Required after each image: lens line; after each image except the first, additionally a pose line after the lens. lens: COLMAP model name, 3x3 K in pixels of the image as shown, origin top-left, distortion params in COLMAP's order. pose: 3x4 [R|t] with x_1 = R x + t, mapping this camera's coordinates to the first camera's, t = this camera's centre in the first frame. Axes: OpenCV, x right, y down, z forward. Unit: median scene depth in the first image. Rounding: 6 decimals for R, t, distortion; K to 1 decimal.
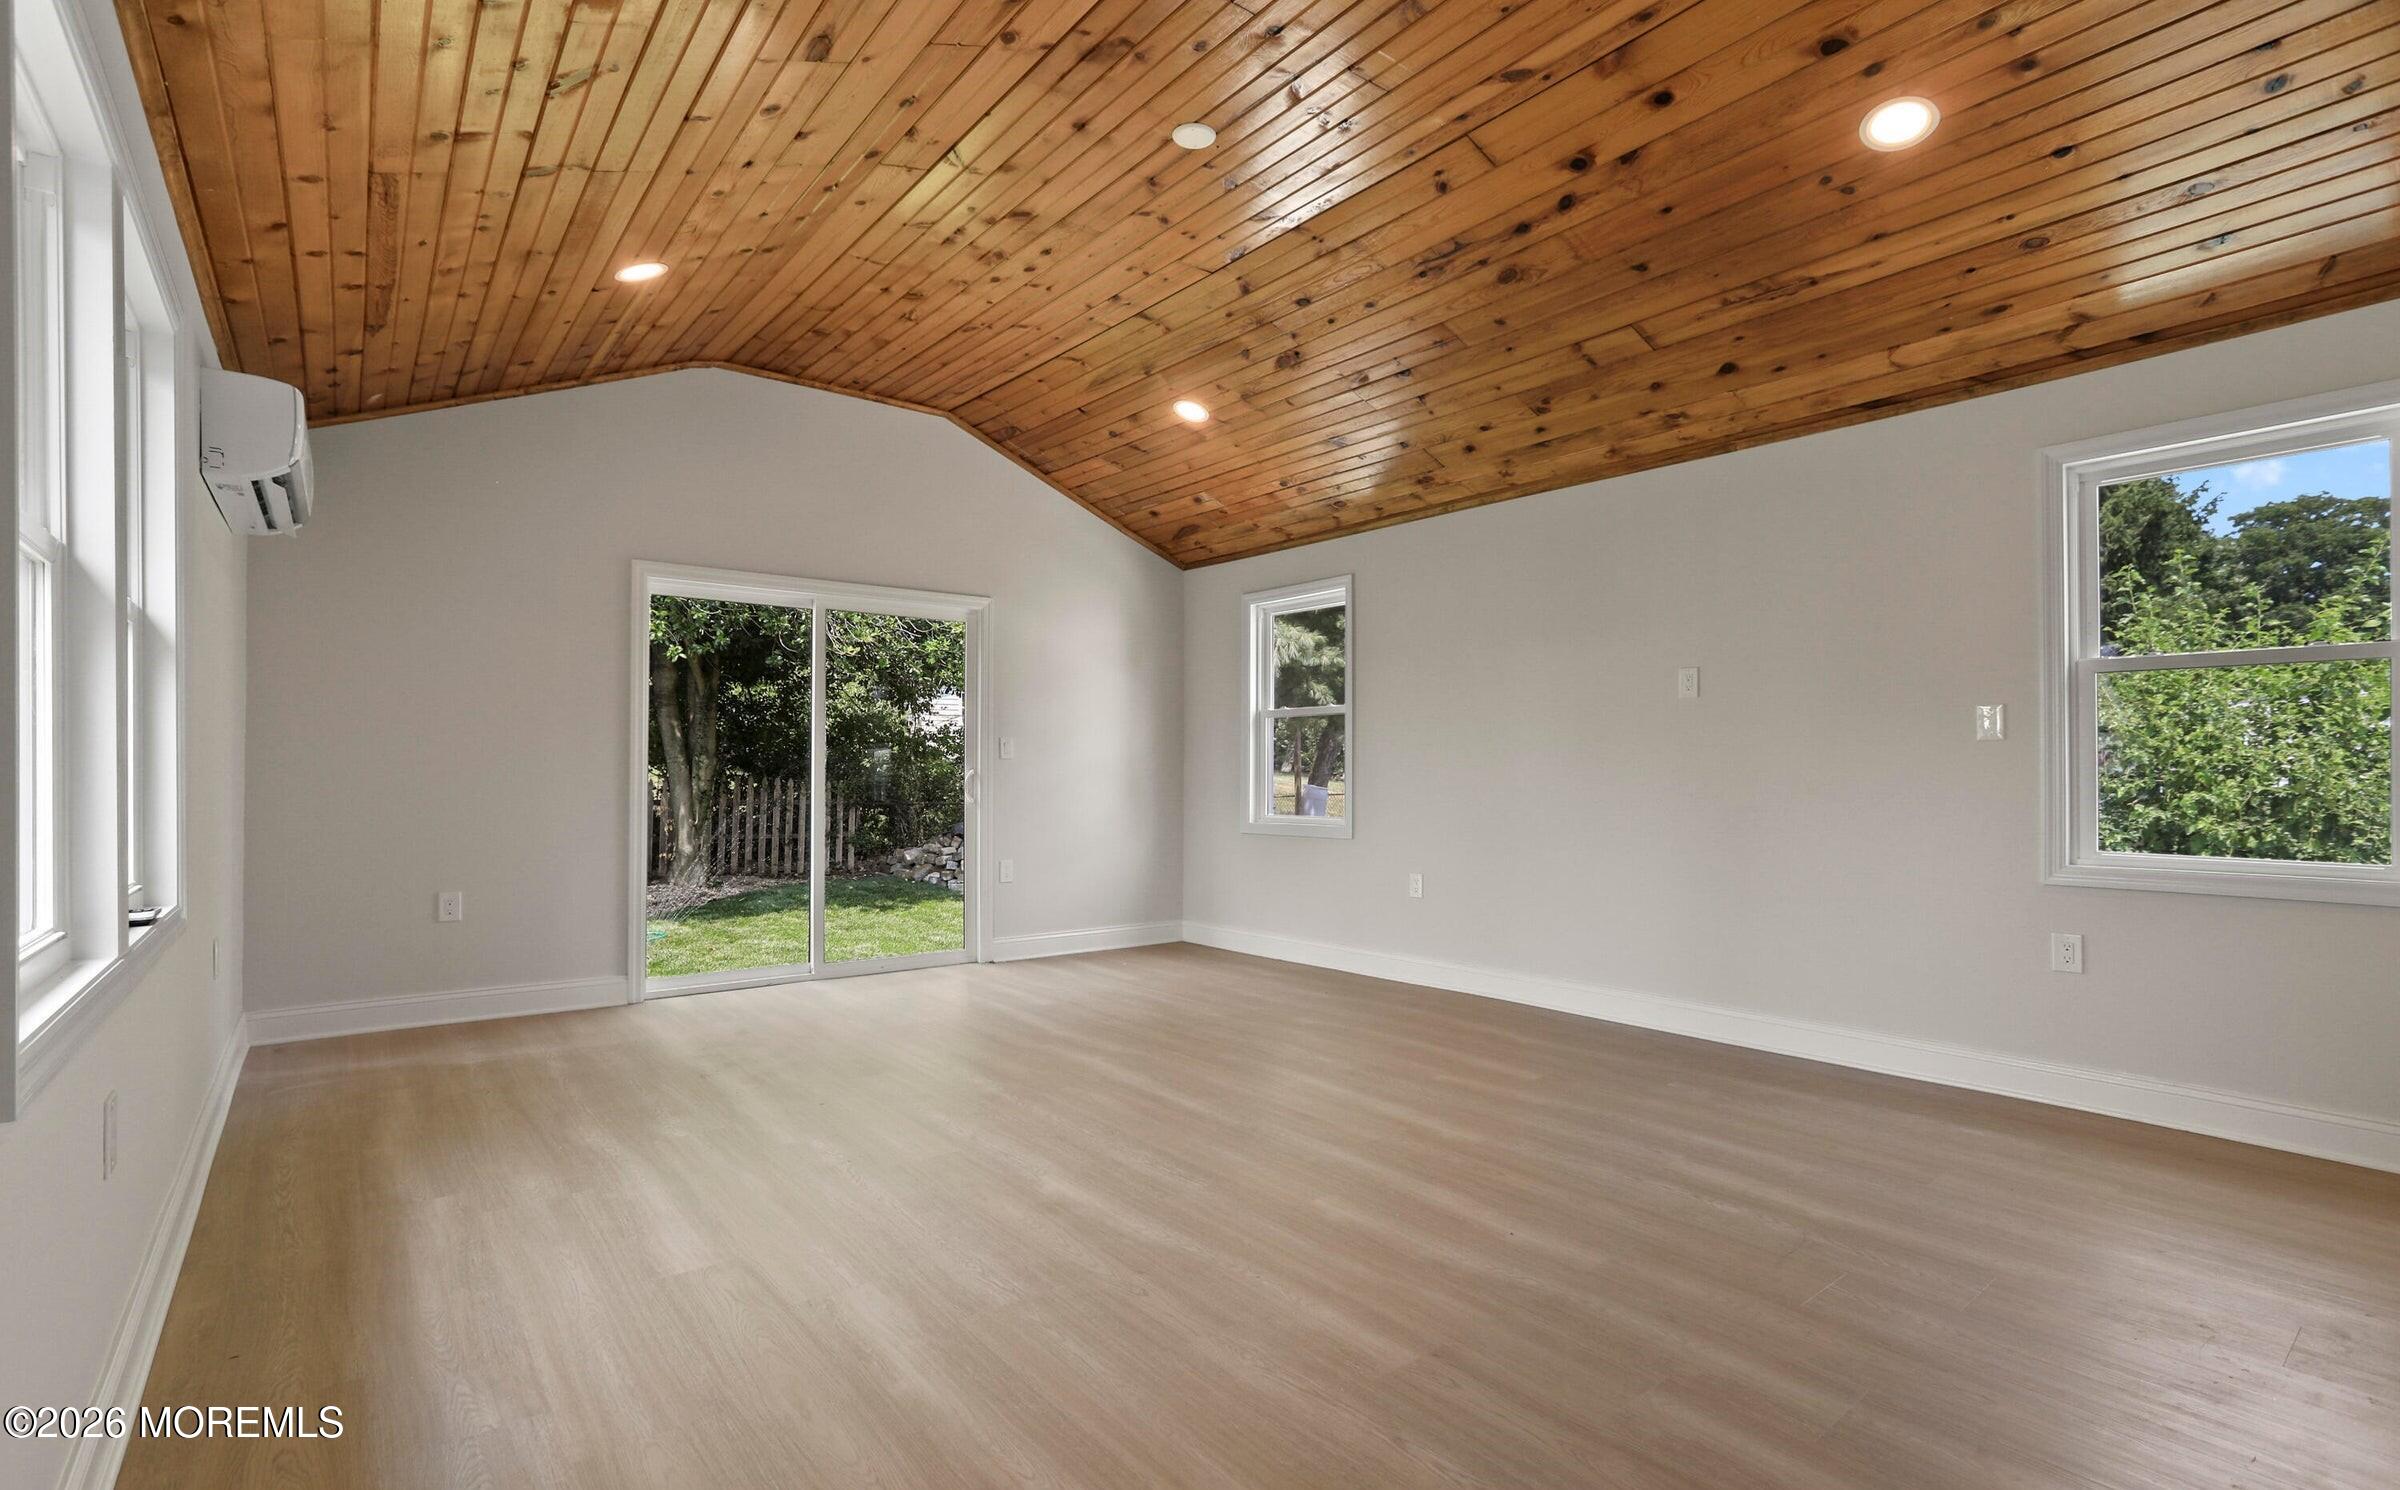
lens RADIAL K [[1116.1, 0, 1160.5], [0, 1116.1, 784.4], [0, 0, 1]] dist [-0.021369, -0.000162]
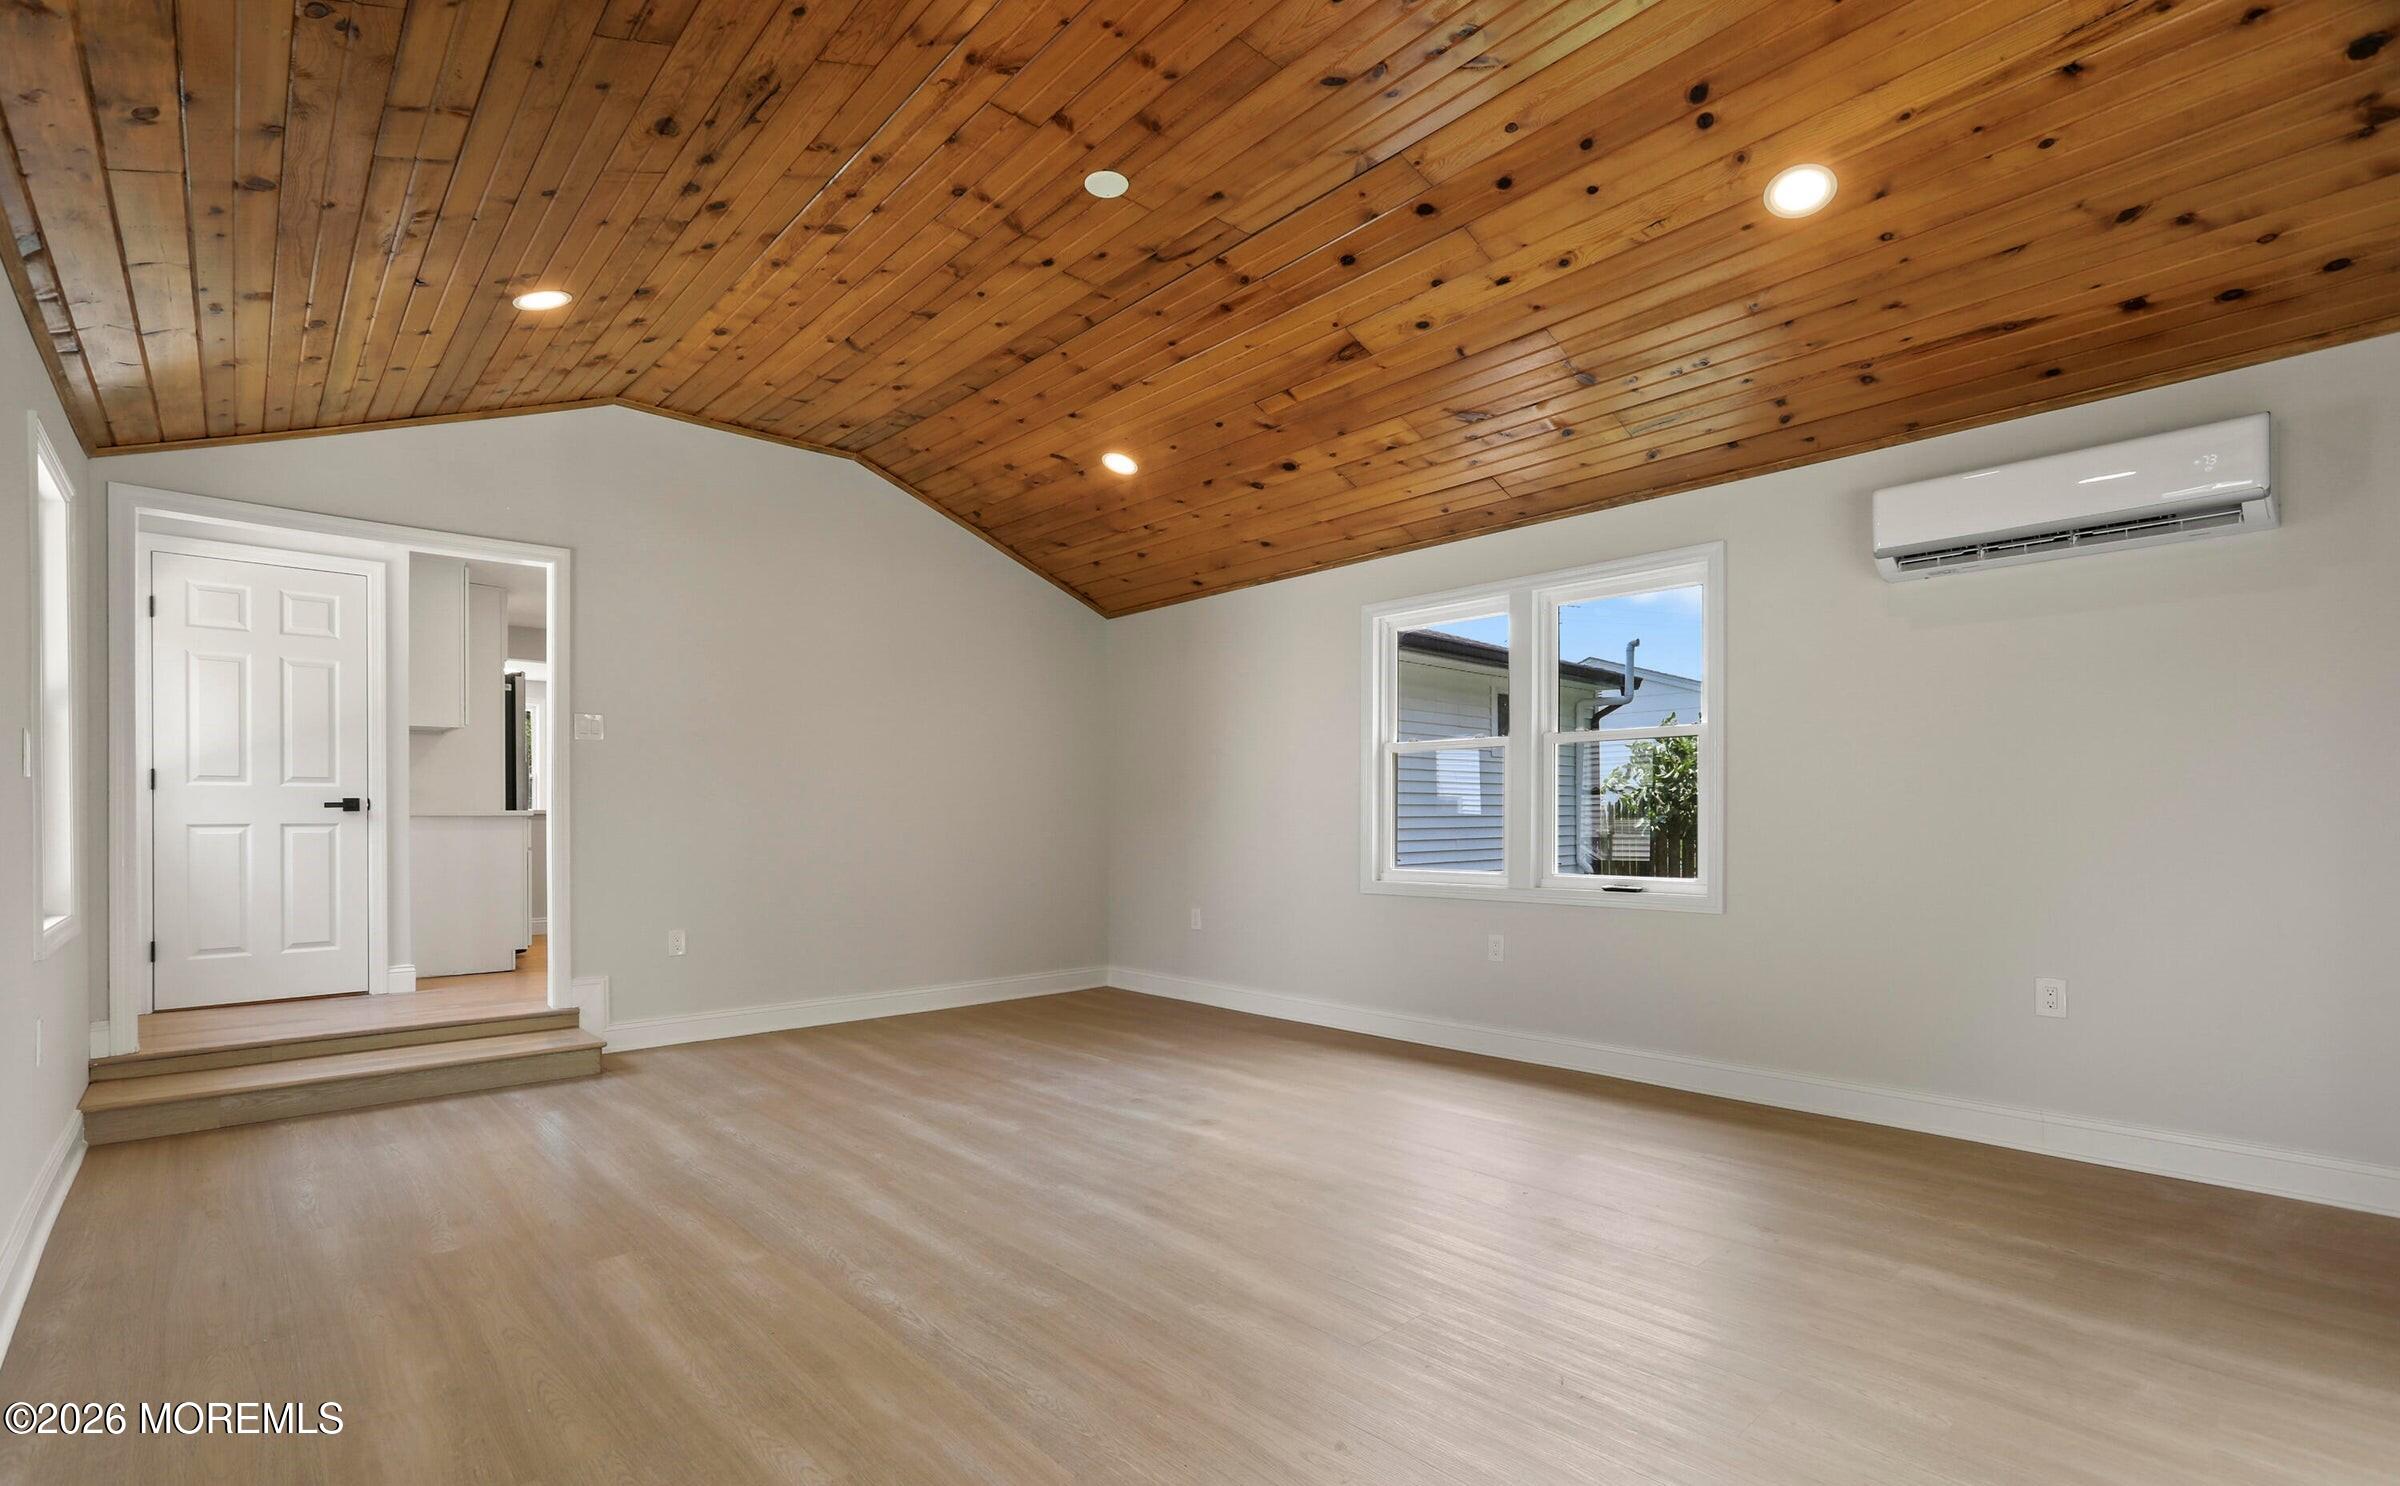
lens RADIAL K [[1089.5, 0, 1230.7], [0, 1089.5, 810.6], [0, 0, 1]] dist [-0.028798, -0.000129]
pose [[-0.990592, -0.000750, -0.136849, 0.057434], [-0.001557, 0.999982, 0.005790, -0.028968], [0.136842, 0.005949, -0.990575, 2.135668]]
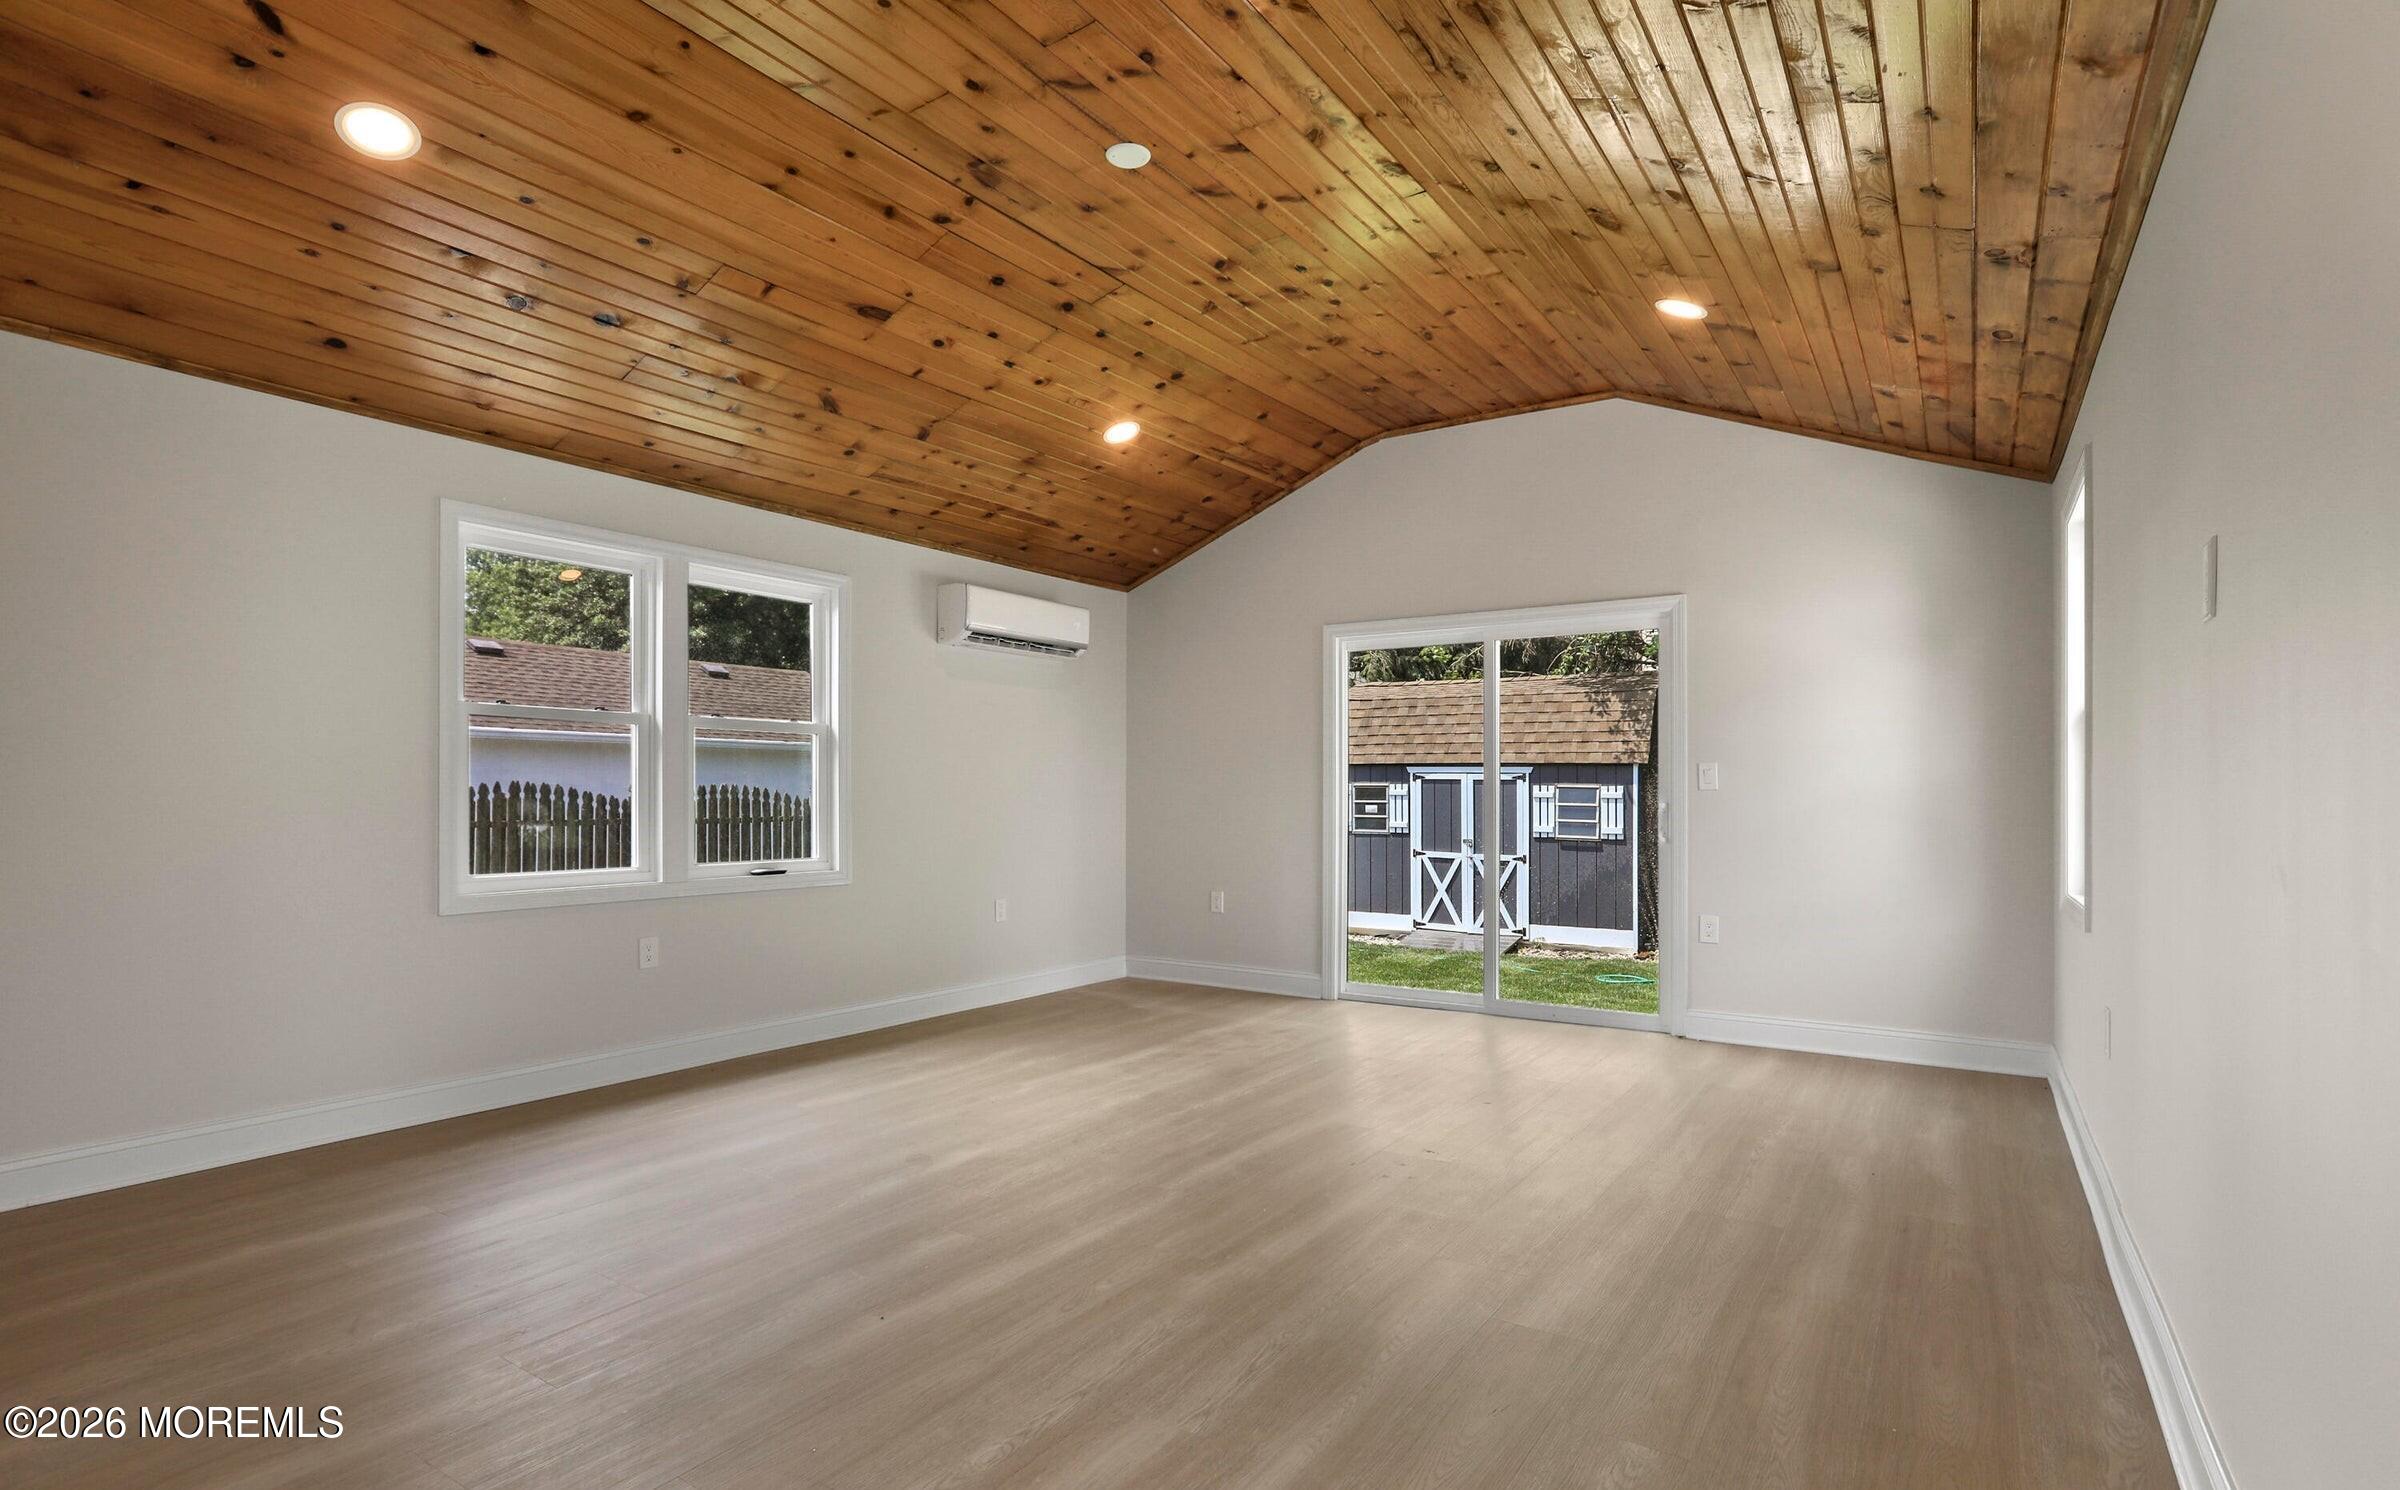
lens RADIAL K [[1116.1, 0, 1160.5], [0, 1116.1, 784.4], [0, 0, 1]] dist [-0.021369, -0.000162]
pose [[0.305228, -0.017941, -0.952110, 1.042596], [-0.007547, 0.999746, -0.021258, -0.011383], [0.952250, 0.013674, 0.305014, 0.775912]]
